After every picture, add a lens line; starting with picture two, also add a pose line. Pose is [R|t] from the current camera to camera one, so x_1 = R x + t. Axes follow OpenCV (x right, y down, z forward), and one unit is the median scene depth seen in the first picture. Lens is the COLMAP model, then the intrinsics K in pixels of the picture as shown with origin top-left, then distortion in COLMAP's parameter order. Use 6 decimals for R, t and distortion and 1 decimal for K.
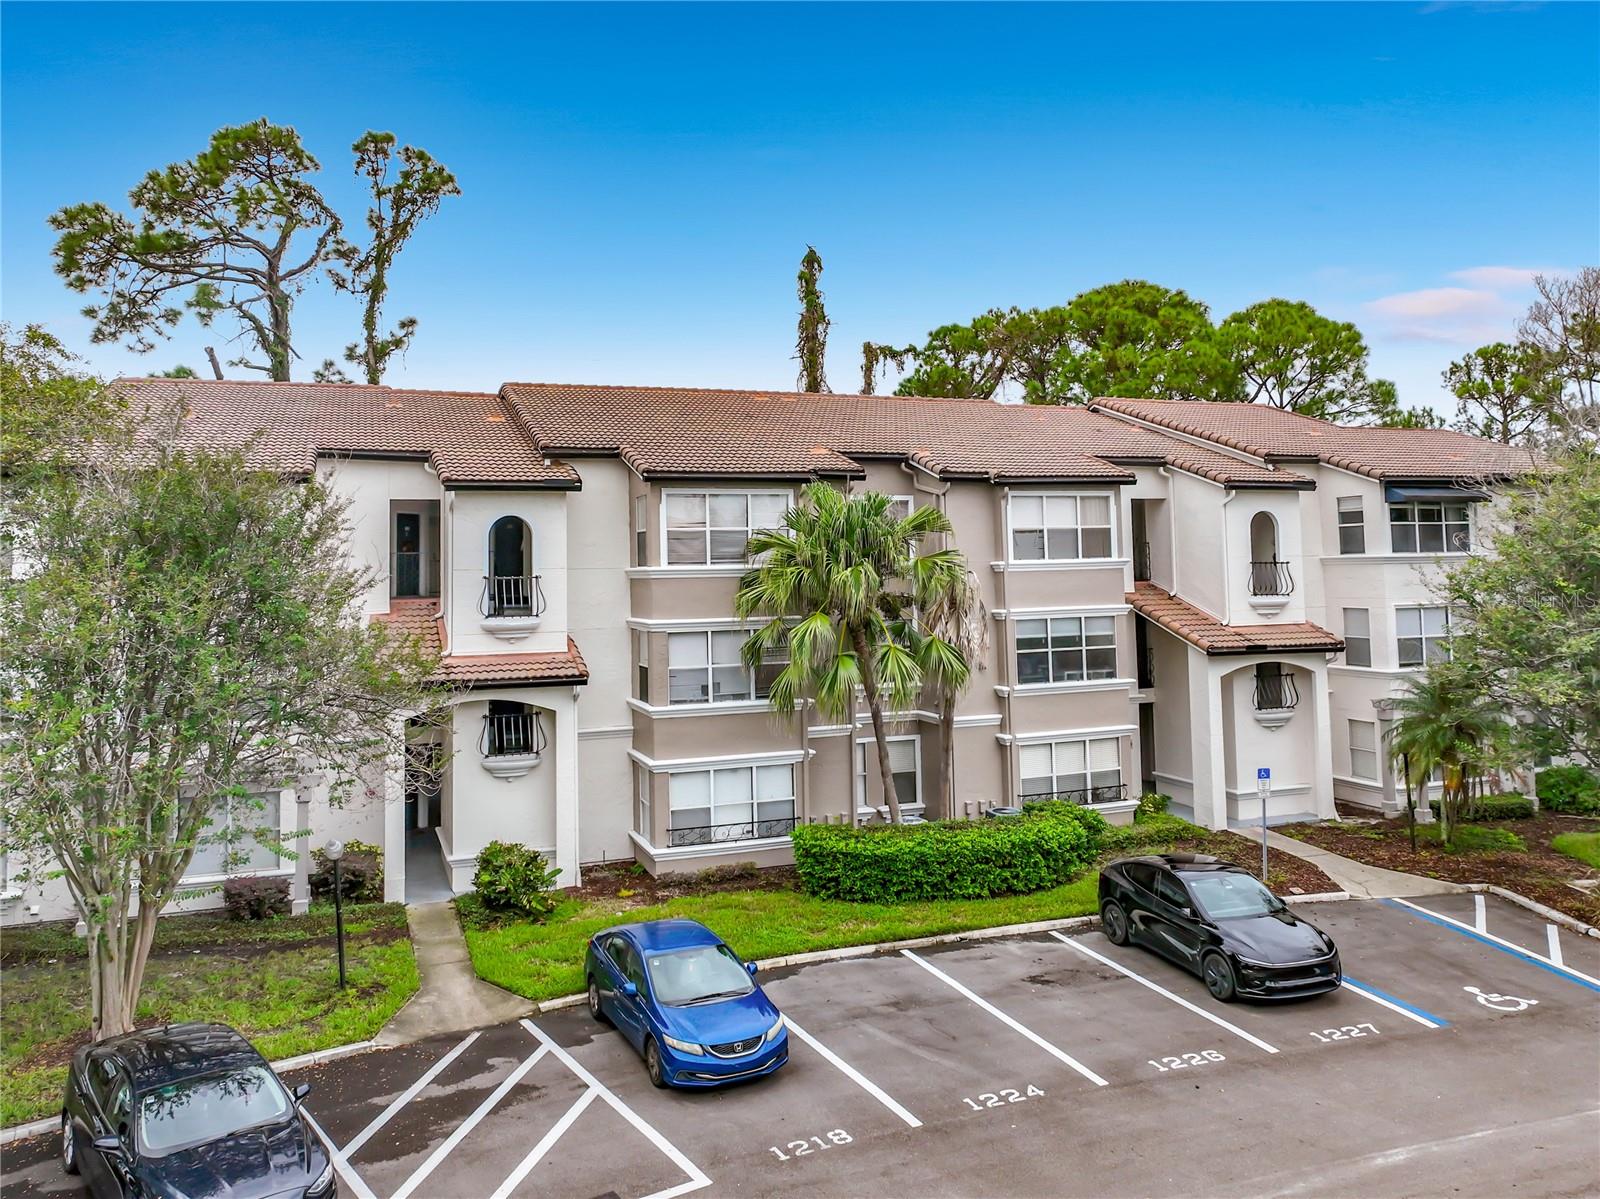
lens RADIAL K [[1196.7, 0, 802.7], [0, 1196.7, 482.0], [0, 0, 1]] dist [-0.013518, -0.009983]
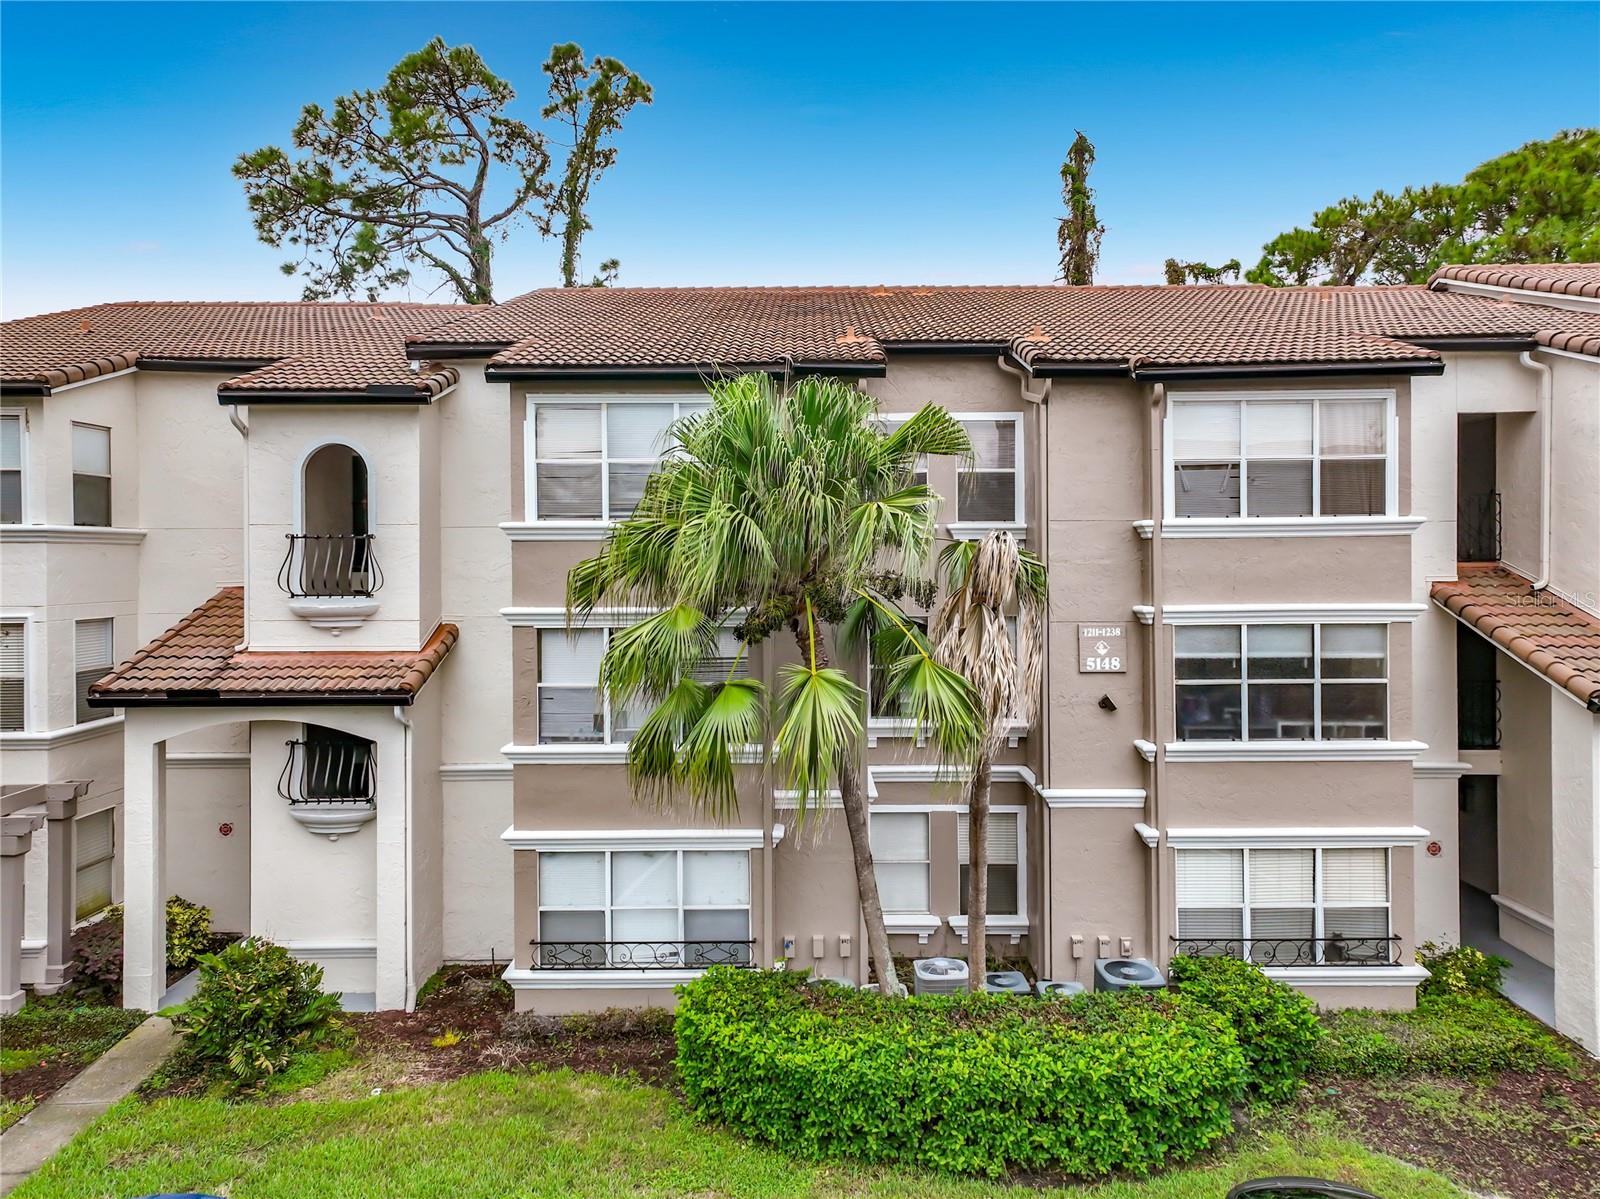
lens RADIAL K [[1135.8, 0, 804.0], [0, 1135.8, 559.9], [0, 0, 1]] dist [0.001871, 0.037686]
pose [[0.939090, 0.015998, -0.343299, 0.195372], [0.012214, 0.996731, 0.079858, 0.040523], [0.343455, -0.079186, 0.935825, 0.446188]]
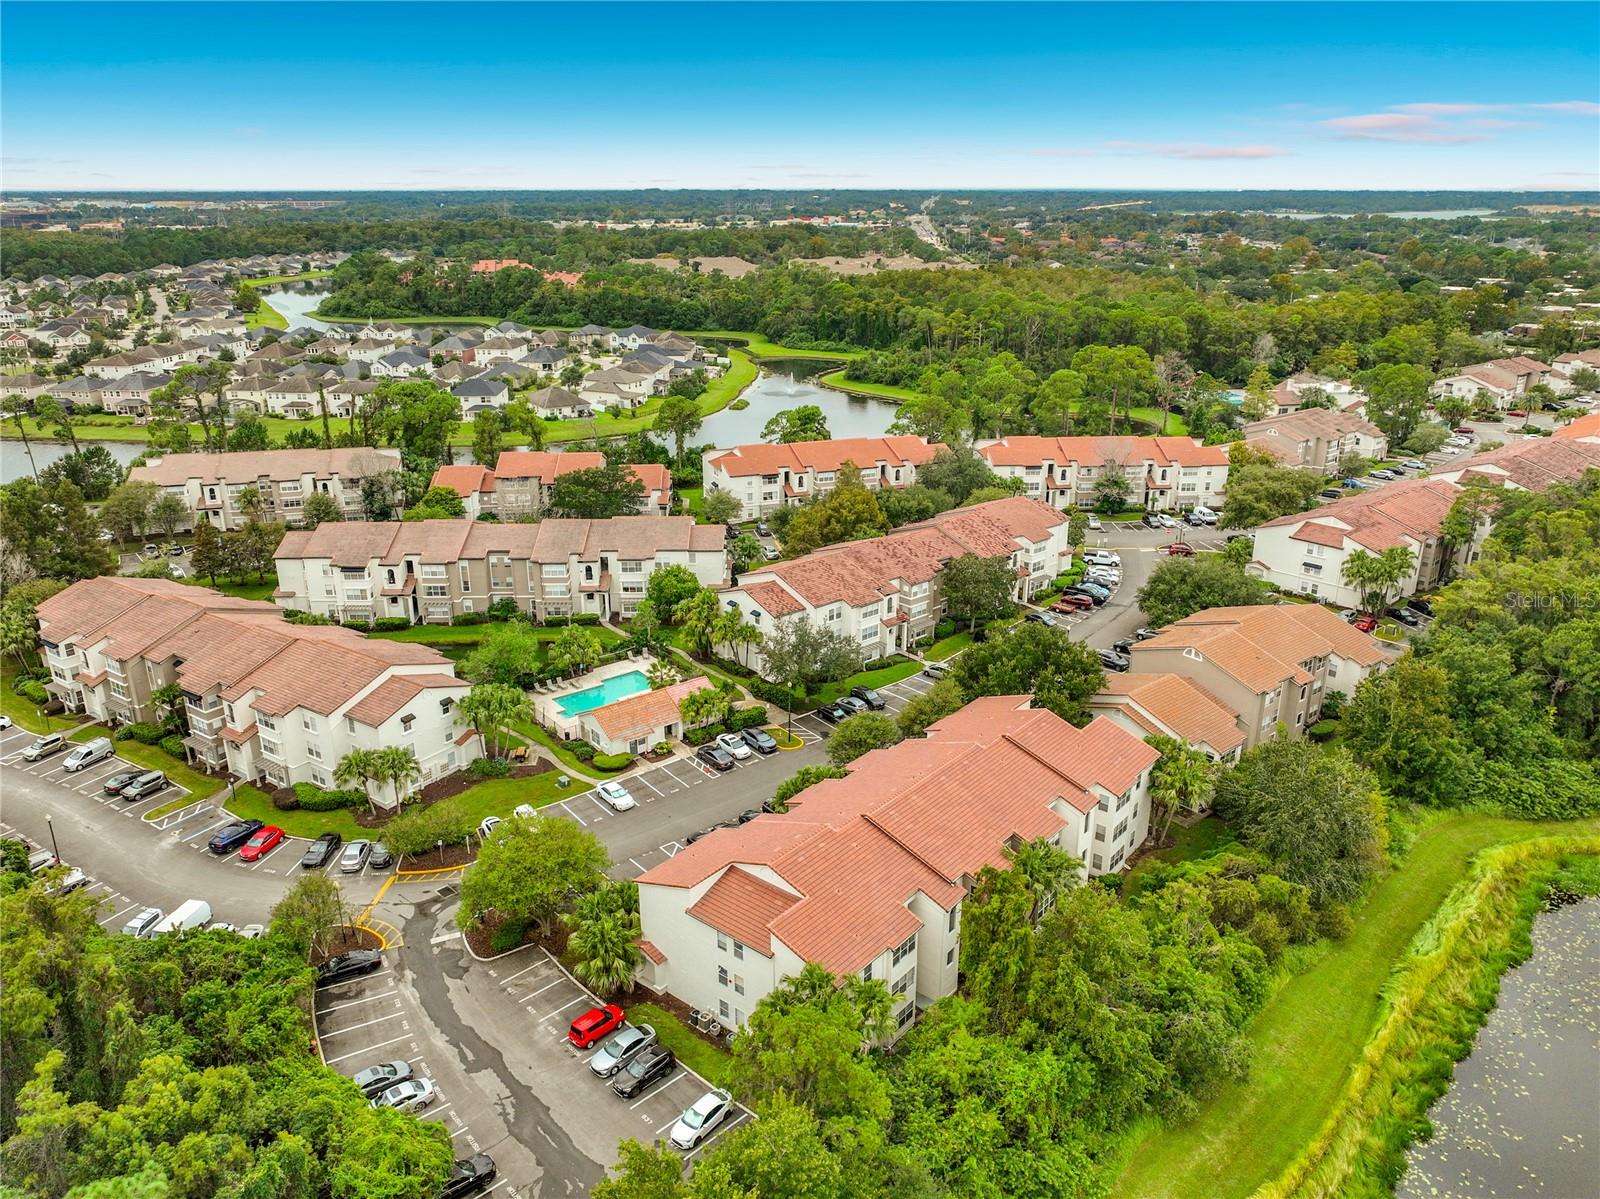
lens RADIAL K [[1123.3, 0, 800.0], [0, 1123.3, 599.5], [0, 0, 1]] dist [-0.008932, 0.001924]
pose [[0.995842, 0.041668, -0.081010, 3.957230], [-0.005656, 0.915827, 0.401533, -2.124757], [0.090922, -0.399405, 0.912255, -5.306979]]
